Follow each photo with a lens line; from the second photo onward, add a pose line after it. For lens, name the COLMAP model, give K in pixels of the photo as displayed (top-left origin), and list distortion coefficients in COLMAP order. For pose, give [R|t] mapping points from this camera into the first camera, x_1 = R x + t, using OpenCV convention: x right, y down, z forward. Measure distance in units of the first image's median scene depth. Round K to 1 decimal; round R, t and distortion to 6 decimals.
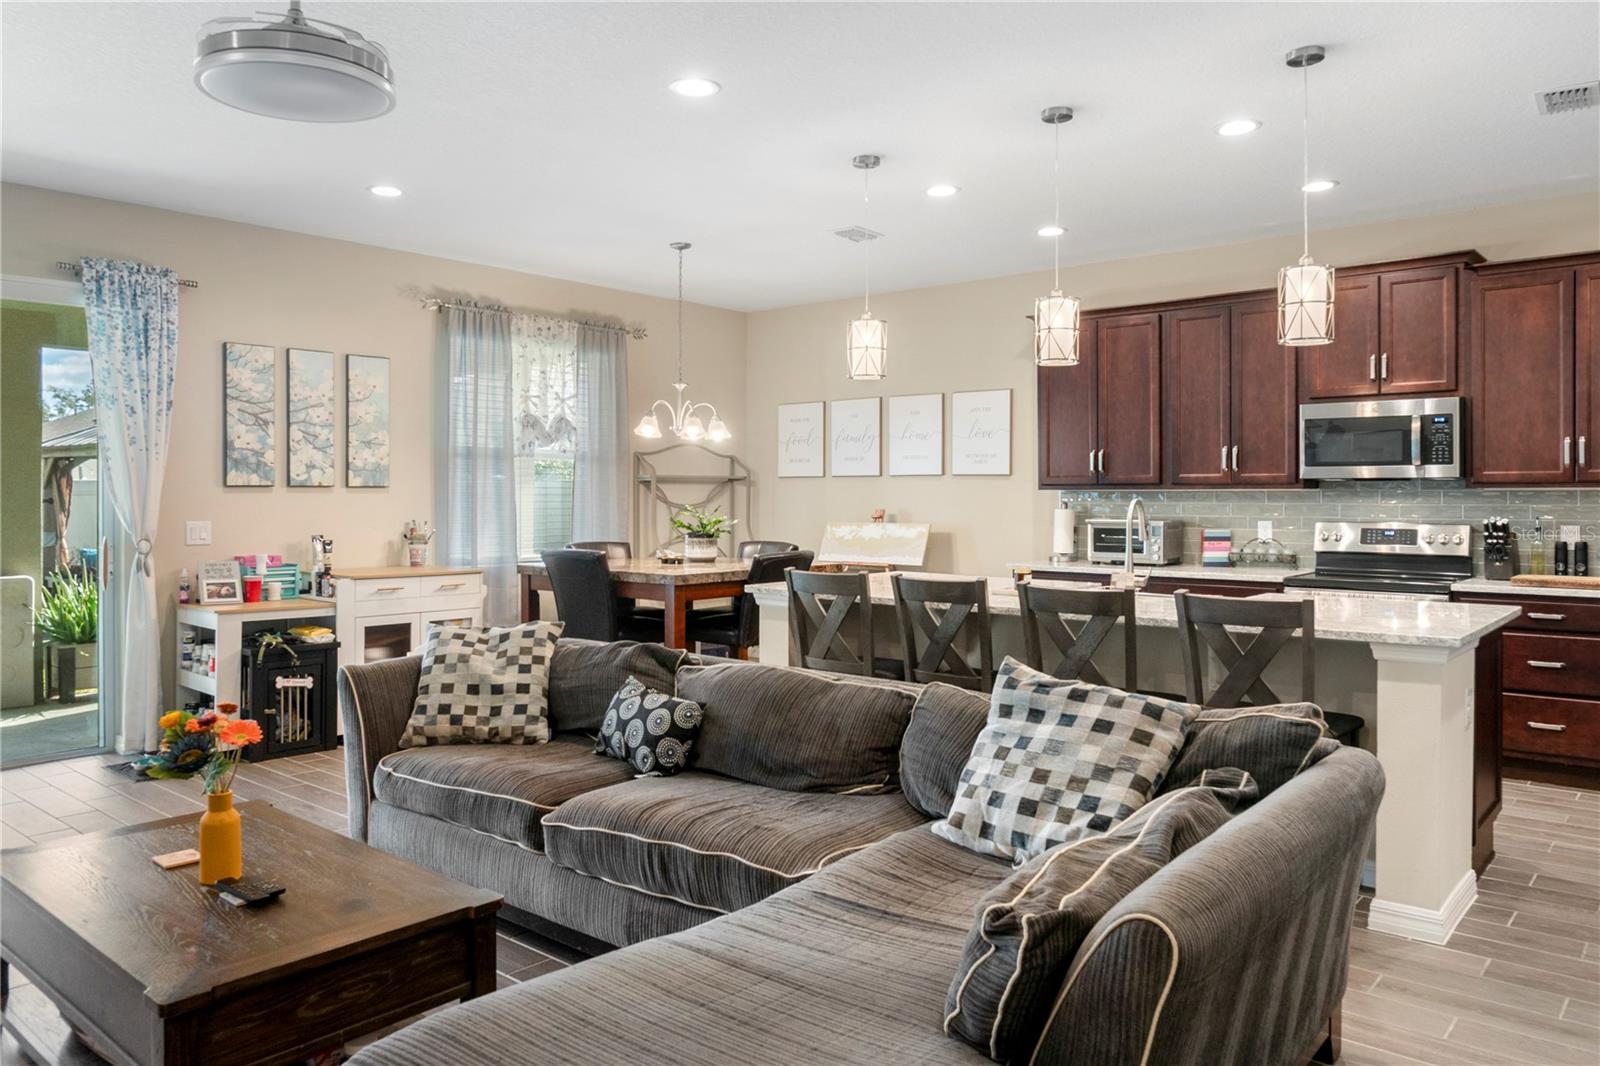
lens RADIAL K [[1116.7, 0, 793.0], [0, 1116.7, 504.6], [0, 0, 1]] dist [0.013398, 0.002284]
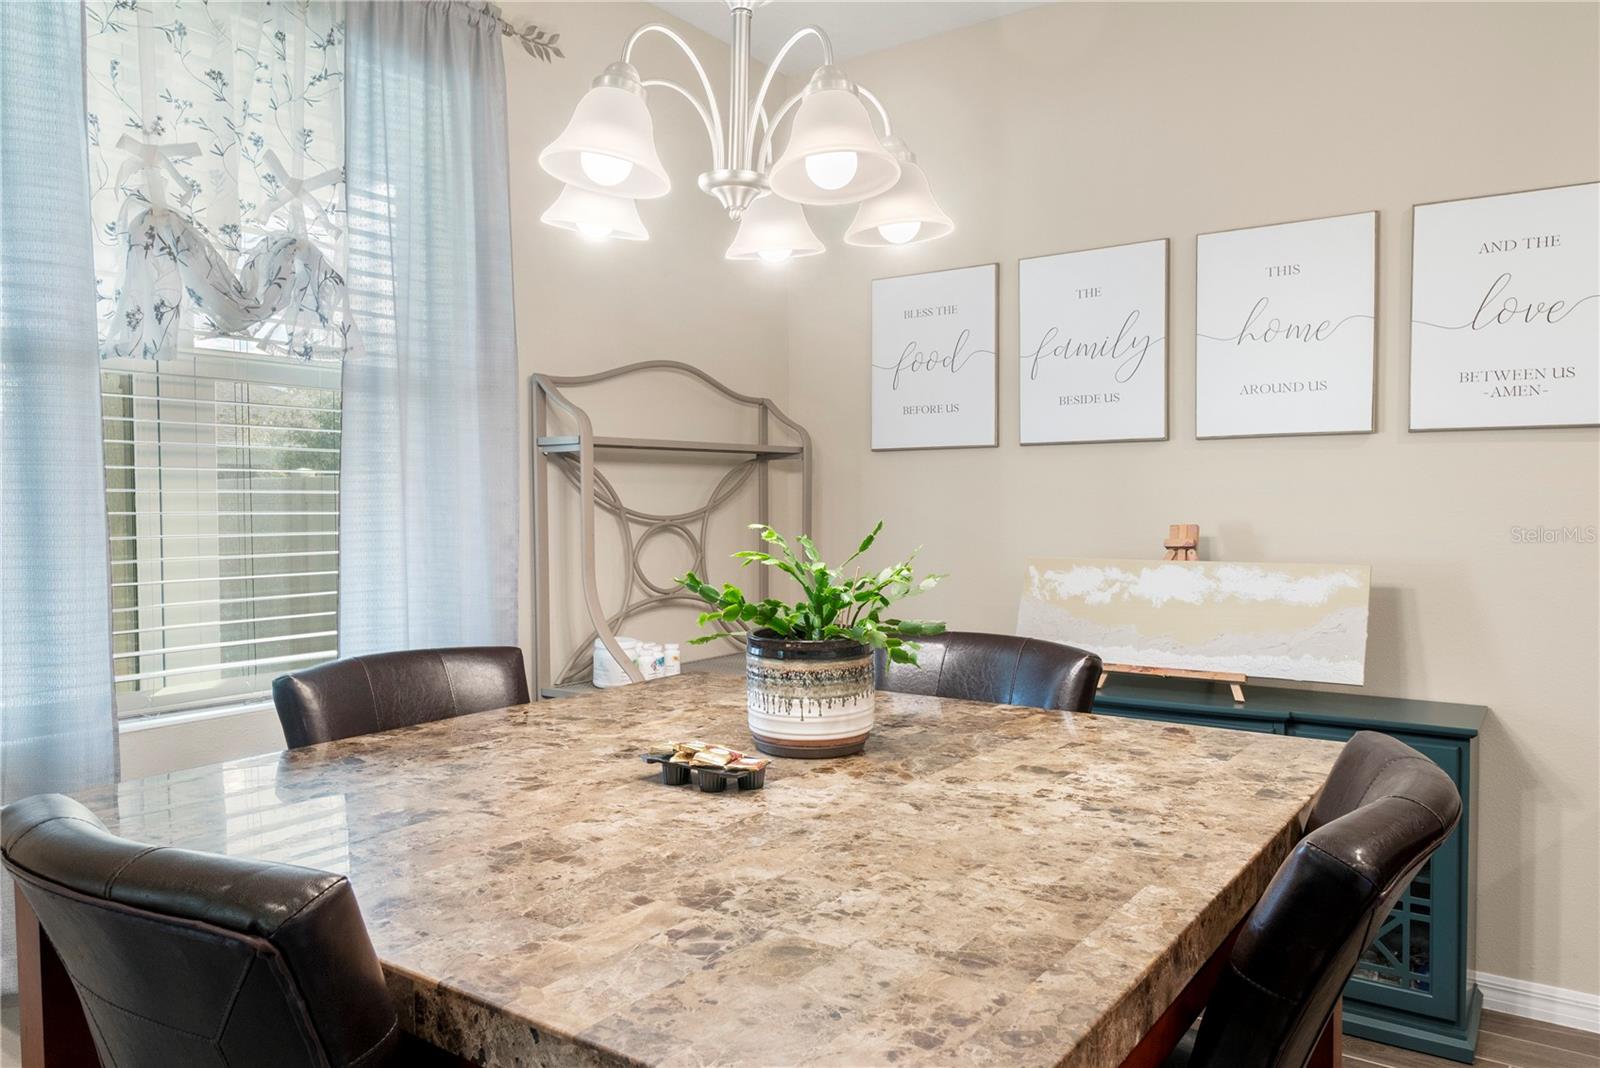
lens RADIAL K [[1116.7, 0, 790.1], [0, 1116.7, 541.3], [0, 0, 1]] dist [0.013398, 0.002284]
pose [[0.995748, -0.010101, 0.091568, -0.118491], [0.007338, 0.999509, 0.030461, -0.003668], [-0.091831, -0.029660, 0.995333, 0.809672]]
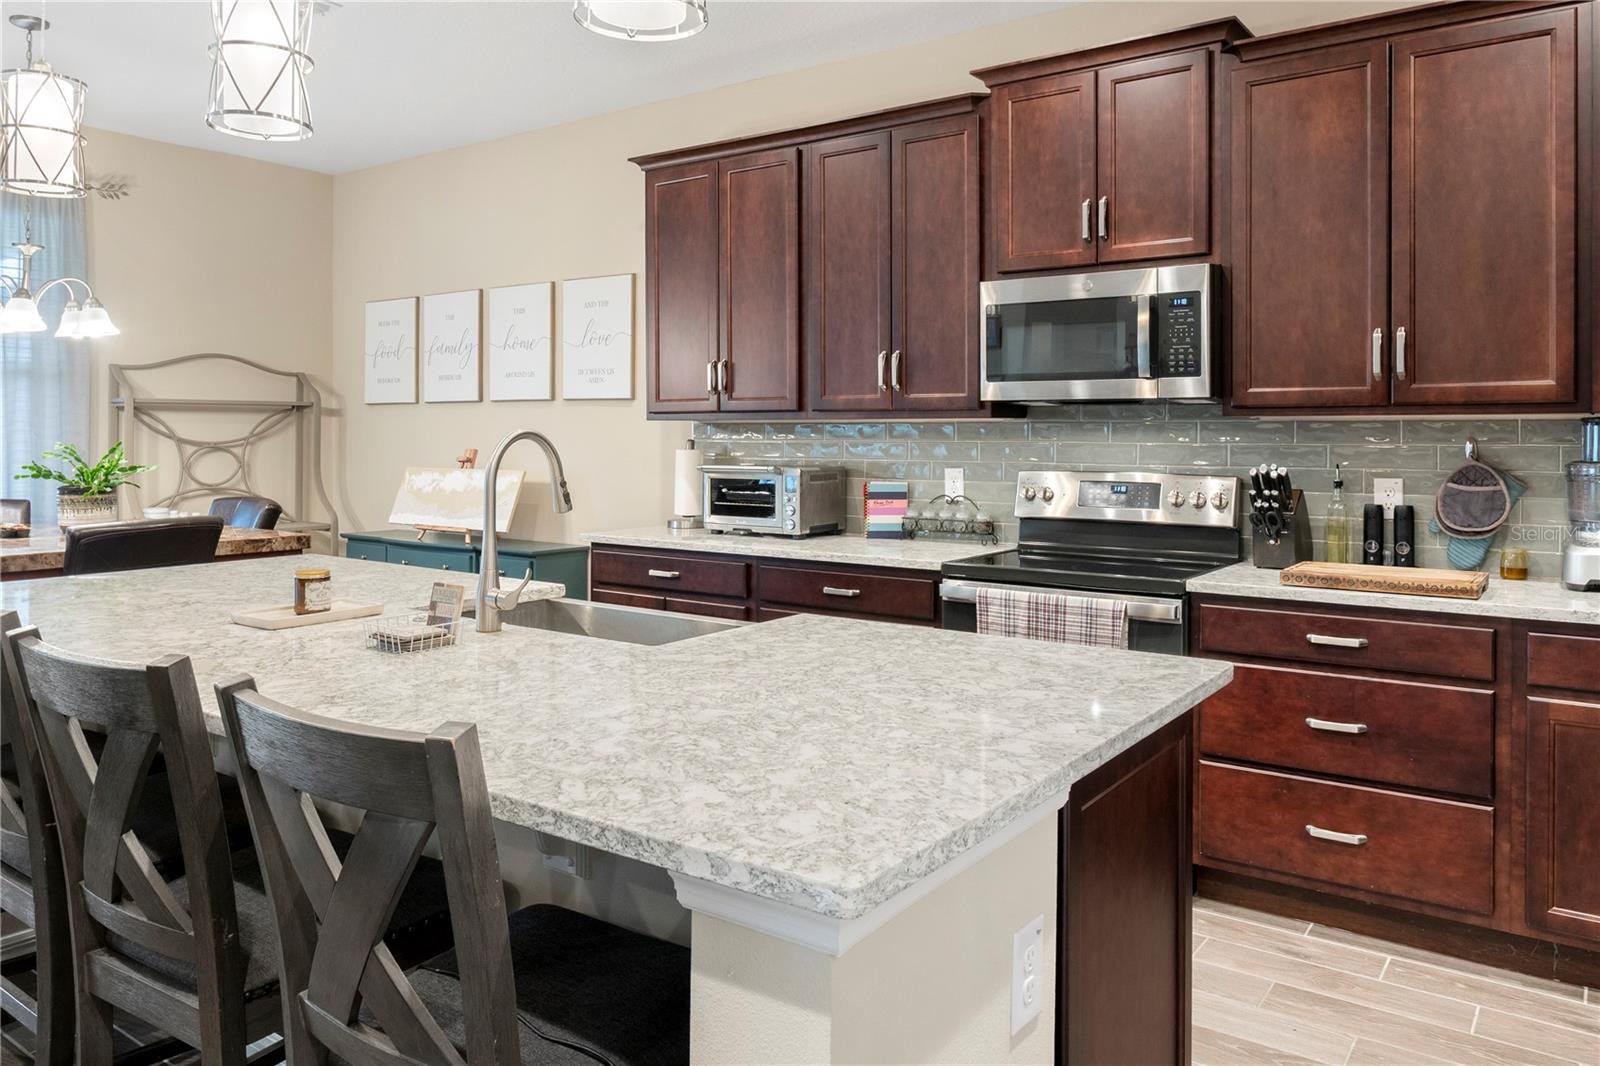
lens RADIAL K [[1116.7, 0, 791.1], [0, 1116.7, 444.3], [0, 0, 1]] dist [0.013398, 0.002284]
pose [[0.997981, 0.000391, 0.063506, 0.298667], [-0.000539, 0.999997, 0.002307, -0.000722], [-0.063505, -0.002336, 0.997979, 0.376023]]
